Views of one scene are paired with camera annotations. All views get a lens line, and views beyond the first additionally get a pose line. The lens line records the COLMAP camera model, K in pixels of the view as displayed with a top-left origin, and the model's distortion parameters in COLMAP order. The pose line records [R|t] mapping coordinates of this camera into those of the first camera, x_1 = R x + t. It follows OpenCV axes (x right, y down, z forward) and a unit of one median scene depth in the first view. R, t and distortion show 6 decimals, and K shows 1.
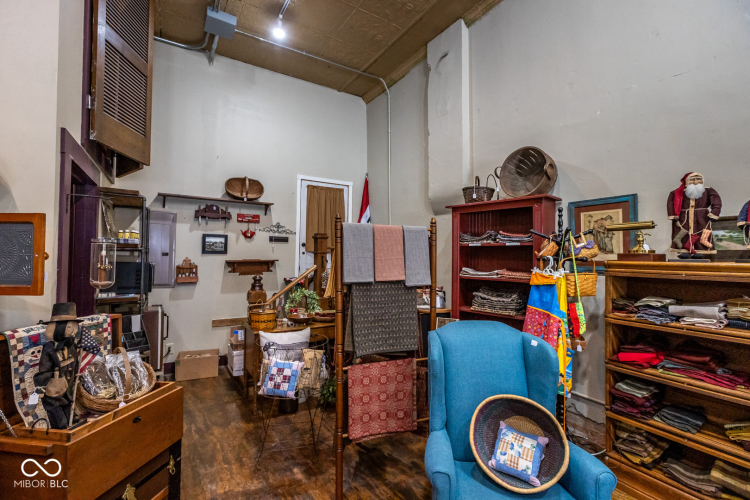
lens RADIAL K [[339.6, 0, 374.8], [0, 339.6, 250.7], [0, 0, 1]] dist [-0.011586, 0.003588]
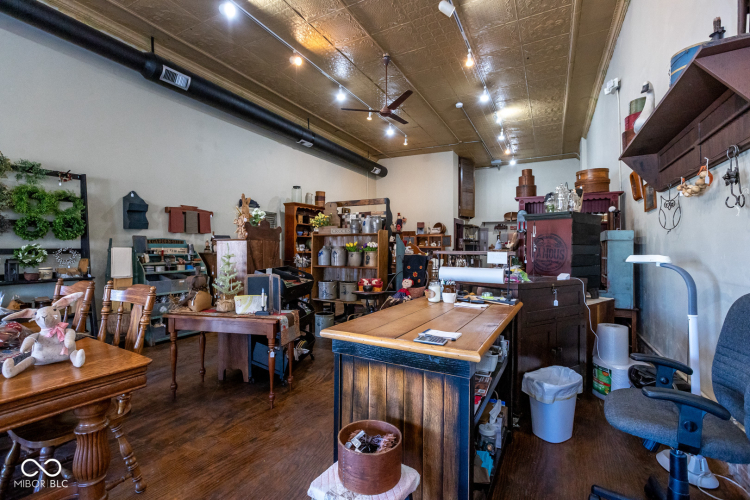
lens RADIAL K [[339.6, 0, 374.0], [0, 339.6, 248.9], [0, 0, 1]] dist [-0.011586, 0.003588]
pose [[0.517328, -0.000559, -0.855787, 1.390038], [0.009672, 0.999940, 0.005194, 0.039826], [0.855733, -0.010965, 0.517302, -1.333370]]
